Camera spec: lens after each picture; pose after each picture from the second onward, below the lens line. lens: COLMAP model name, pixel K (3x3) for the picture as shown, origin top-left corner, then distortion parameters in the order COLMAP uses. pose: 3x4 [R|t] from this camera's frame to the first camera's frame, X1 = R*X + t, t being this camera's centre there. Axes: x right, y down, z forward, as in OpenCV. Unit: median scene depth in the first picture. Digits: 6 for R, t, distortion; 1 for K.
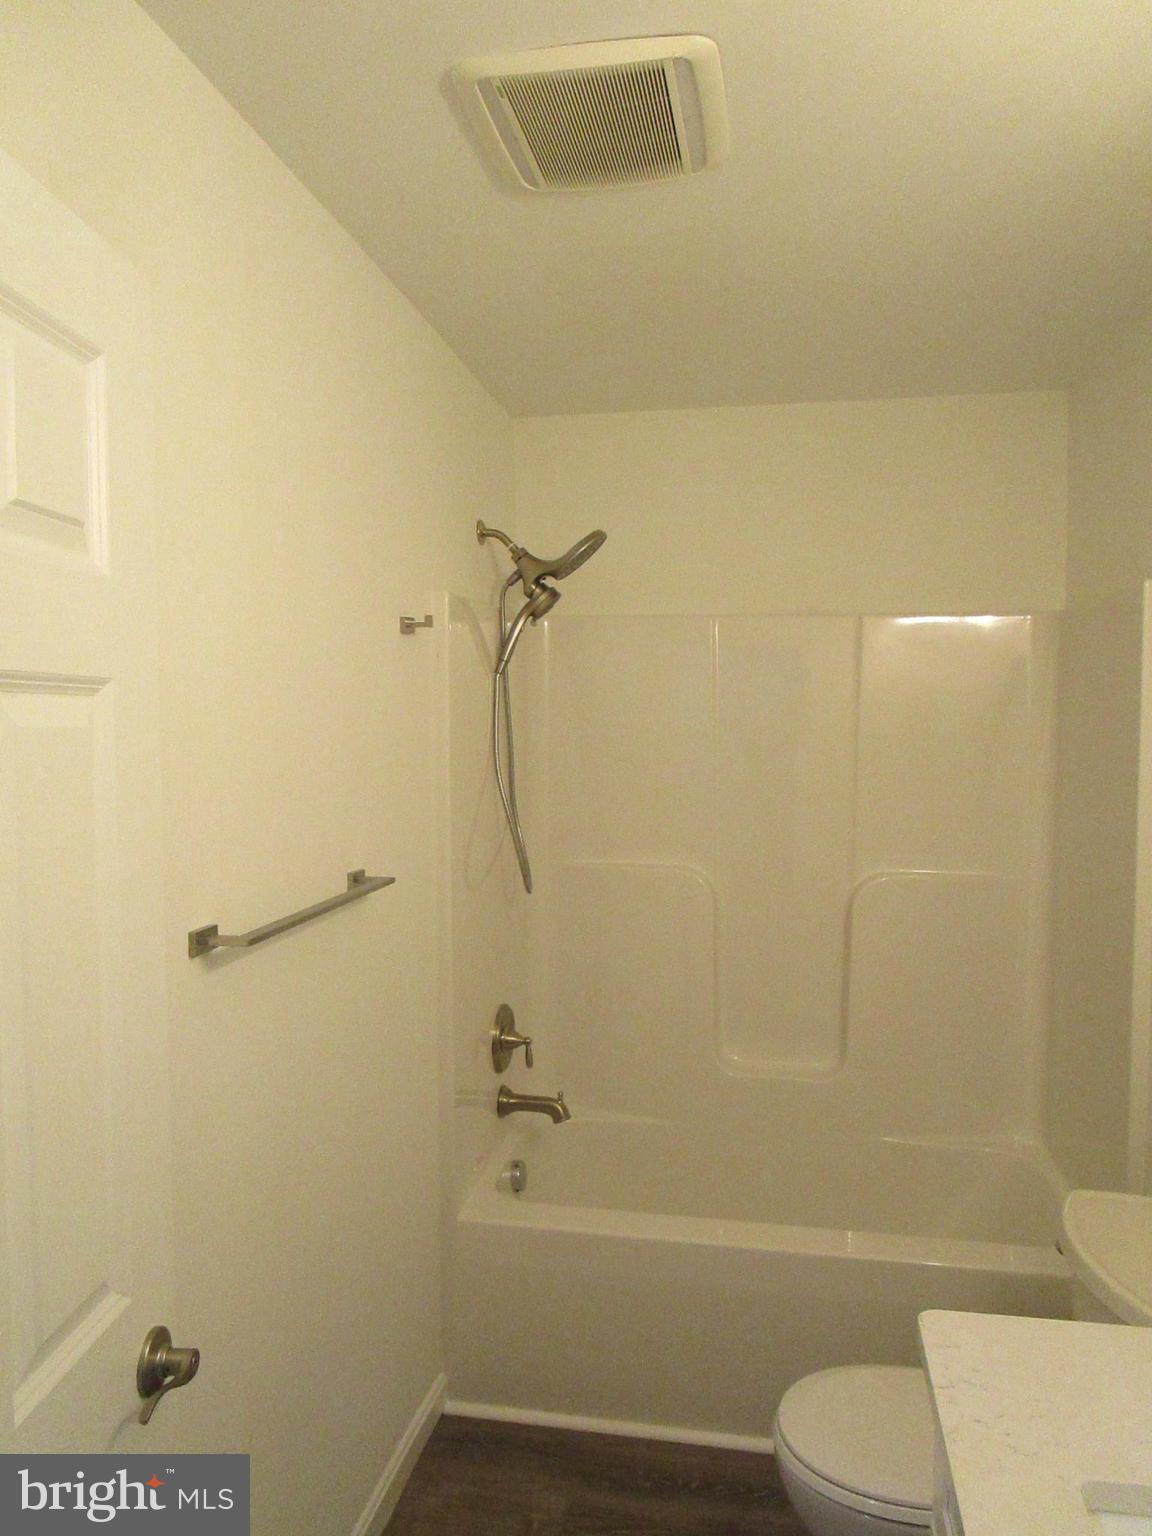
lens RADIAL K [[1105.6, 0, 576.0], [0, 1105.6, 768.0], [0, 0, 1]] dist [-0.011221, -0.002967]
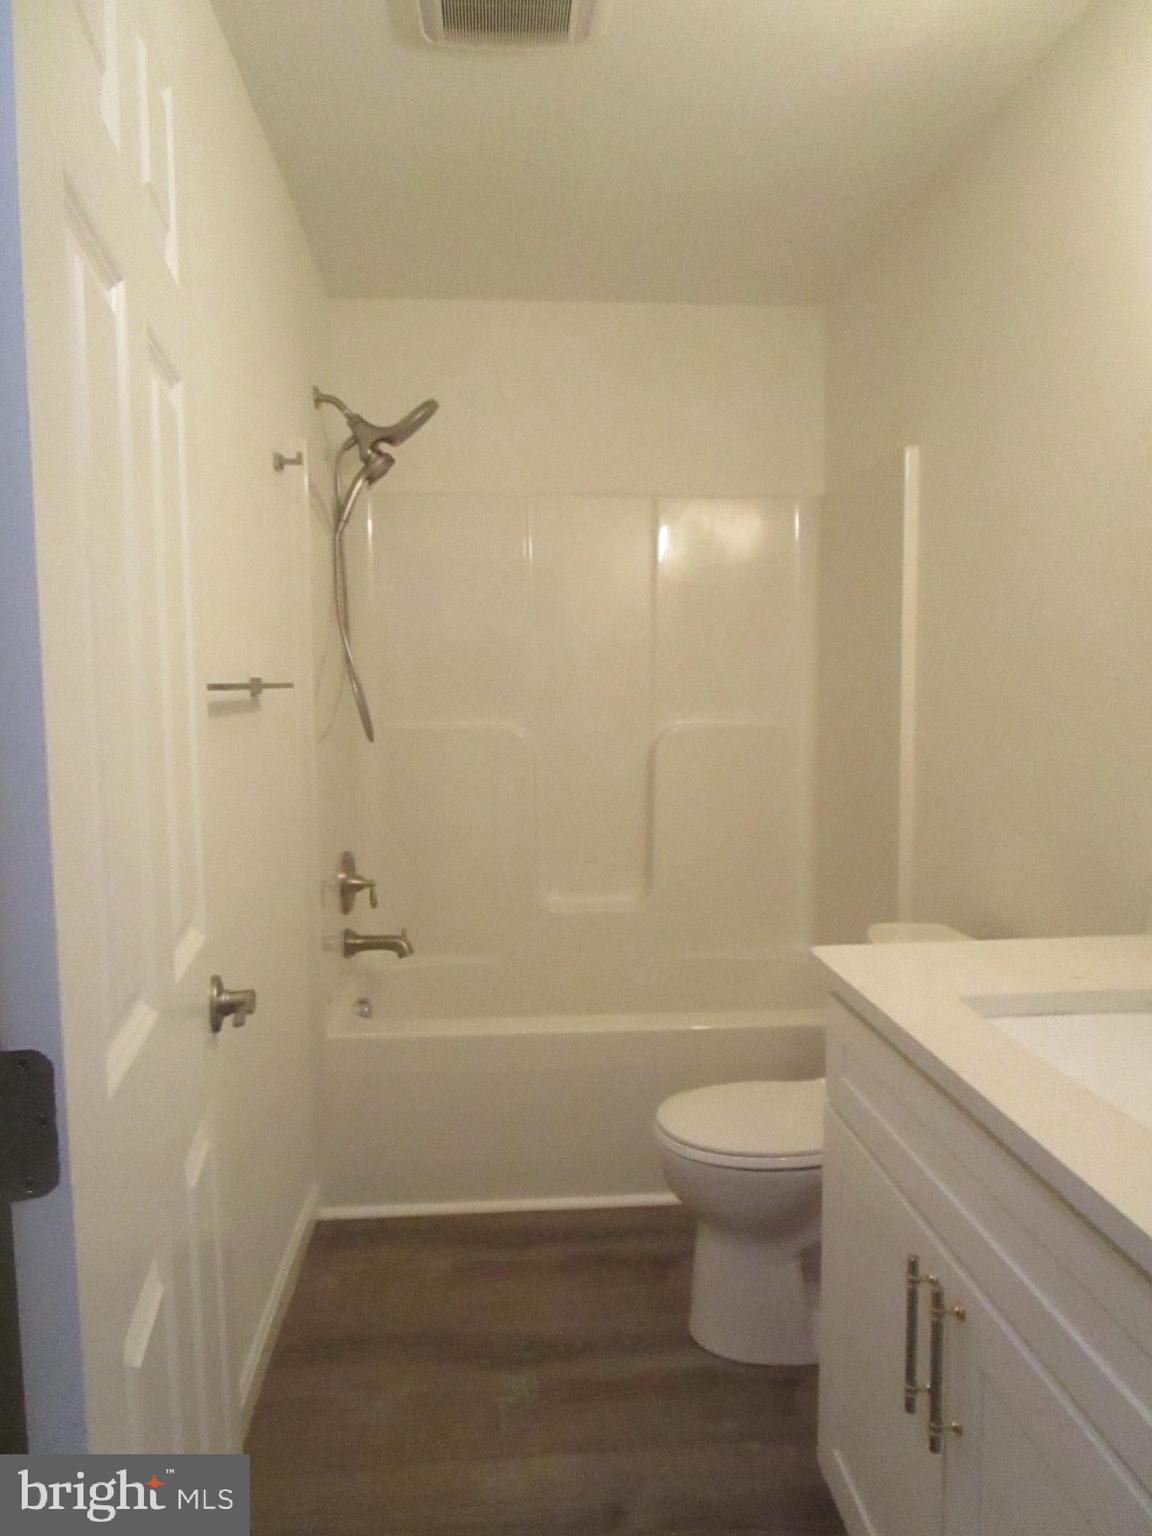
lens RADIAL K [[1111.9, 0, 567.3], [0, 1111.9, 764.0], [0, 0, 1]] dist [-0.001270, -0.003403]
pose [[0.966080, -0.028220, 0.256696, -0.136780], [0.023917, 0.999516, 0.019871, 0.118249], [-0.257132, -0.013058, 0.966288, -0.082173]]
